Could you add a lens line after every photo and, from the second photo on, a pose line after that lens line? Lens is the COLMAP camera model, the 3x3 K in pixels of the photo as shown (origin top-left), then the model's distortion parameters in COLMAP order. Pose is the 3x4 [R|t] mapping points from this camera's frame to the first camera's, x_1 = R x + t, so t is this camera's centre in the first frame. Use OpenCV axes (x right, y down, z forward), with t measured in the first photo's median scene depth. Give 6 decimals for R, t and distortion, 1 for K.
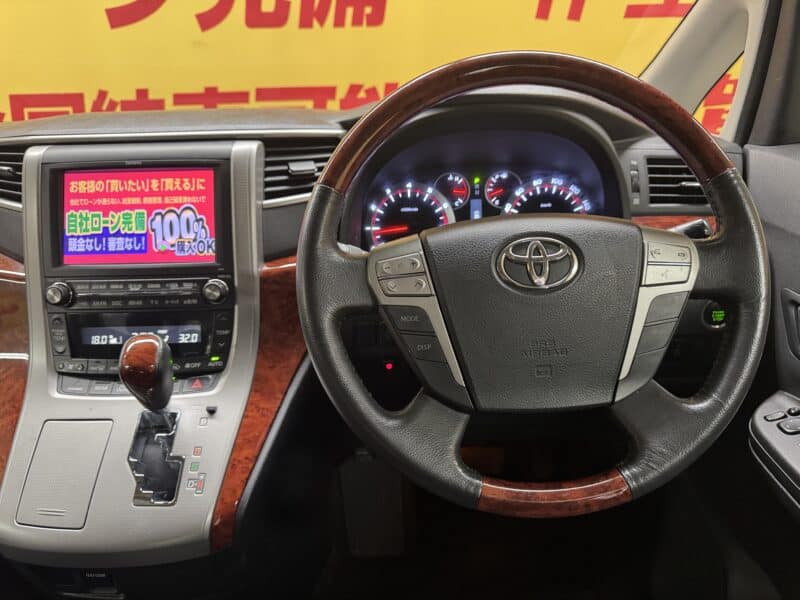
lens RADIAL K [[587.2, 0, 404.0], [0, 587.2, 311.1], [0, 0, 1]] dist [0.013995, -0.042897]
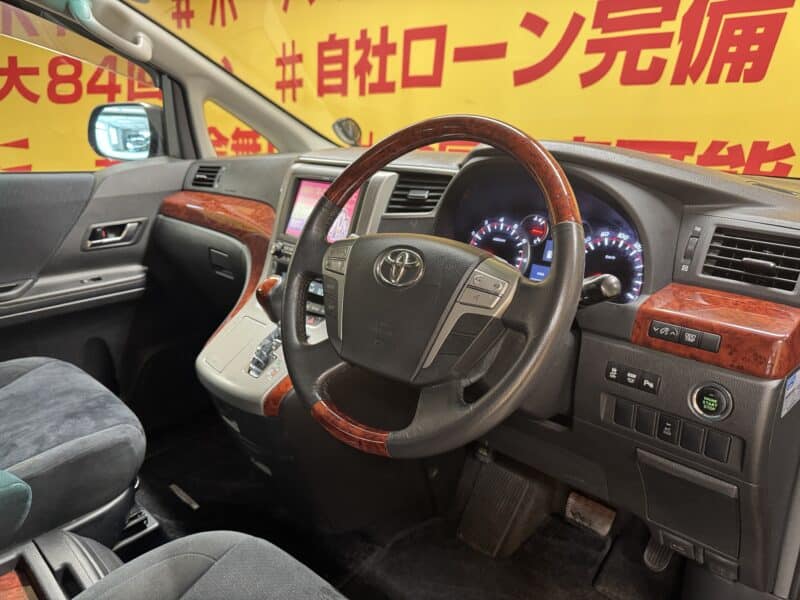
lens RADIAL K [[575.4, 0, 396.6], [0, 575.4, 294.9], [0, 0, 1]] dist [0.032227, -0.048354]
pose [[0.711734, 0.224438, -0.665629, 0.768712], [-0.287373, 0.957691, 0.015639, -0.029404], [0.640977, 0.180153, 0.746119, 0.019259]]
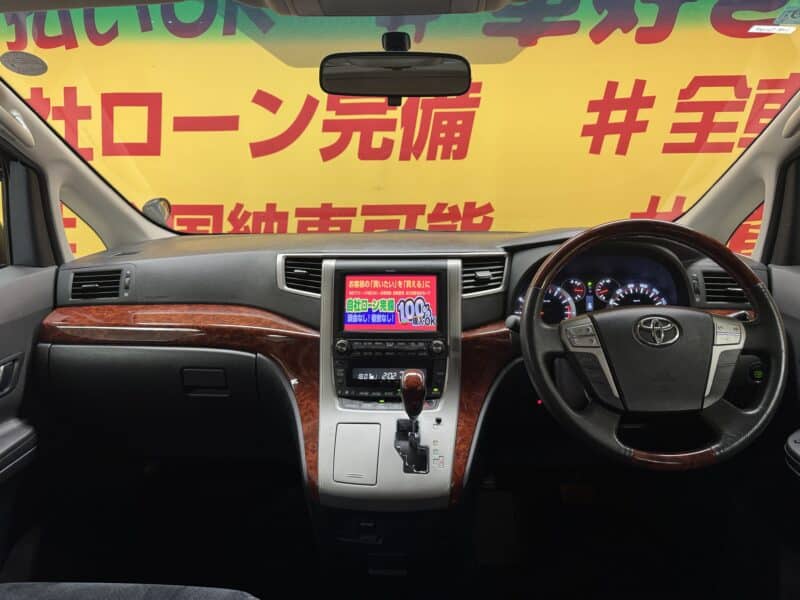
lens RADIAL K [[575.4, 0, 396.7], [0, 575.4, 303.6], [0, 0, 1]] dist [0.032227, -0.048354]
pose [[0.997970, 0.020952, -0.060142, -0.334585], [-0.030712, 0.985604, -0.166260, 0.111952], [0.055792, 0.167769, 0.984246, -0.595829]]
